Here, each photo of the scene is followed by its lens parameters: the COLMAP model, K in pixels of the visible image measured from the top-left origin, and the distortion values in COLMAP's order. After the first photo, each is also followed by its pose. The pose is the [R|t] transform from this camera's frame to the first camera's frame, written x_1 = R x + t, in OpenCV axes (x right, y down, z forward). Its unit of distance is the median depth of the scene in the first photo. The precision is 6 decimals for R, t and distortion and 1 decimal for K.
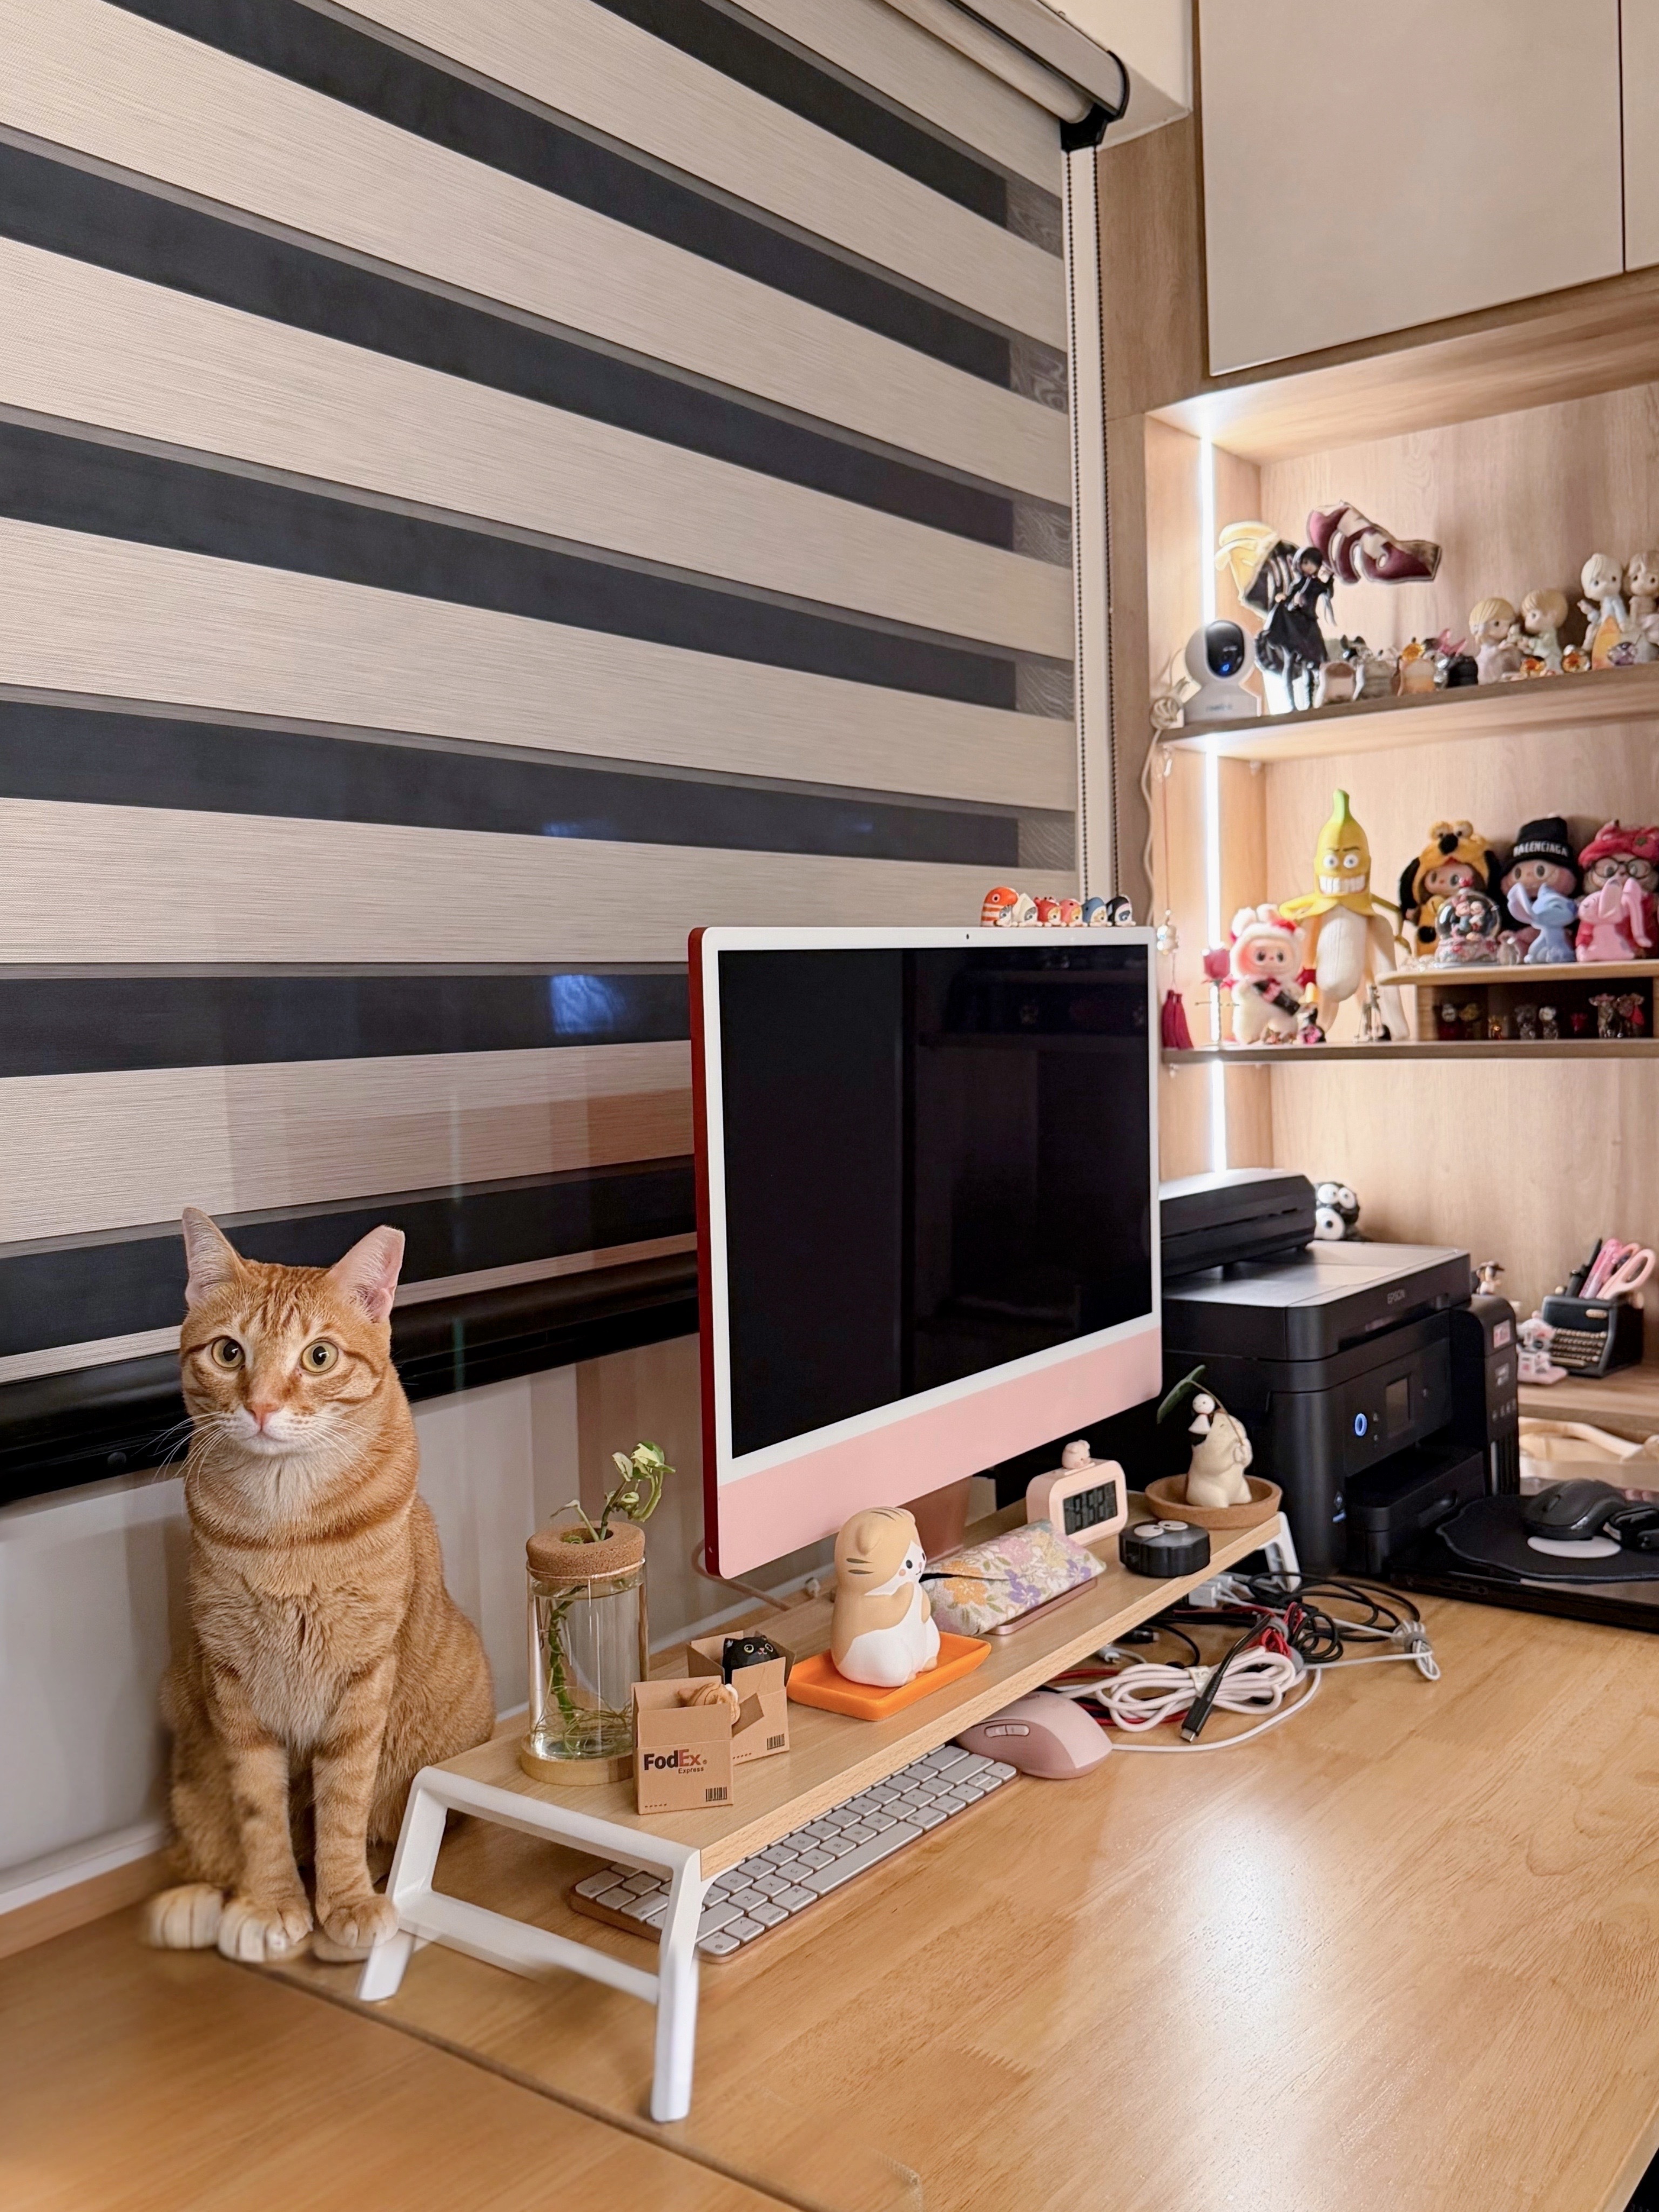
lens RADIAL K [[1907.5, 0, 829.5], [0, 1907.5, 1106.0], [0, 0, 1]] dist [0.056885, -0.119929]
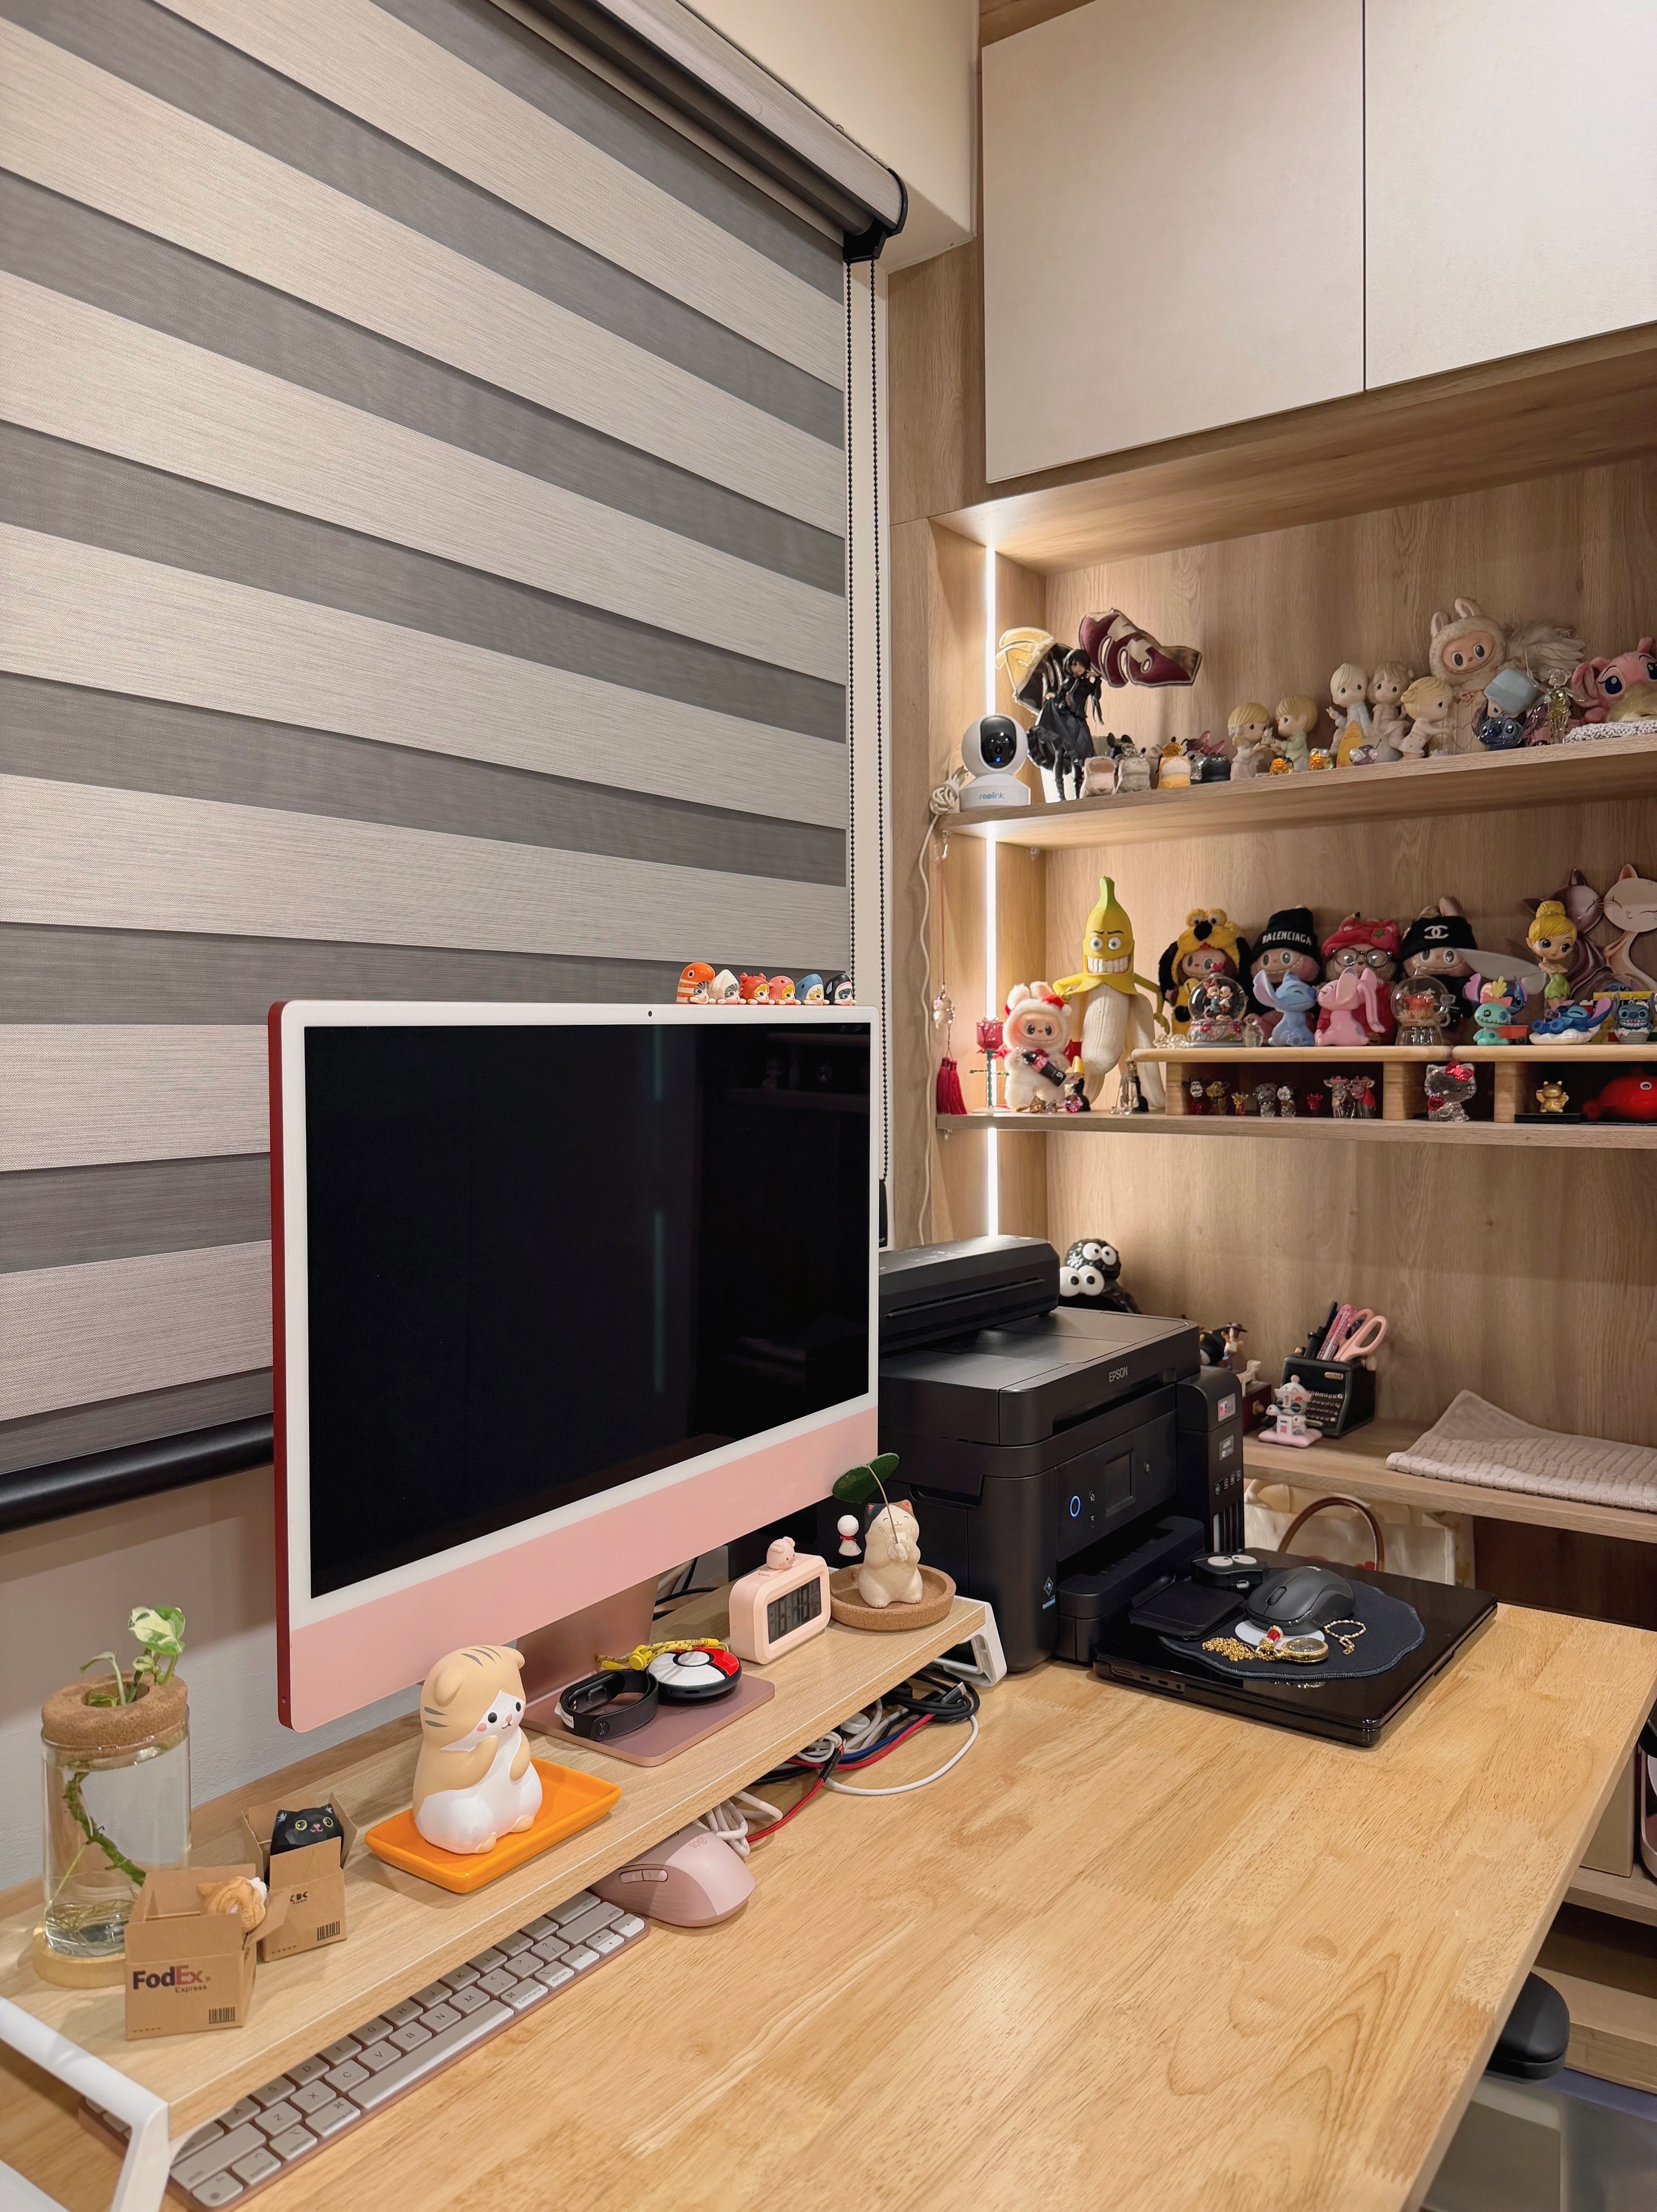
lens RADIAL K [[1562.4, 0, 820.6], [0, 1562.4, 1100.7], [0, 0, 1]] dist [0.049081, -0.076843]
pose [[0.999215, 0.024496, 0.031129, 0.085603], [-0.023994, 0.999578, -0.016387, -0.022362], [-0.031517, 0.015628, 0.999381, 0.135282]]
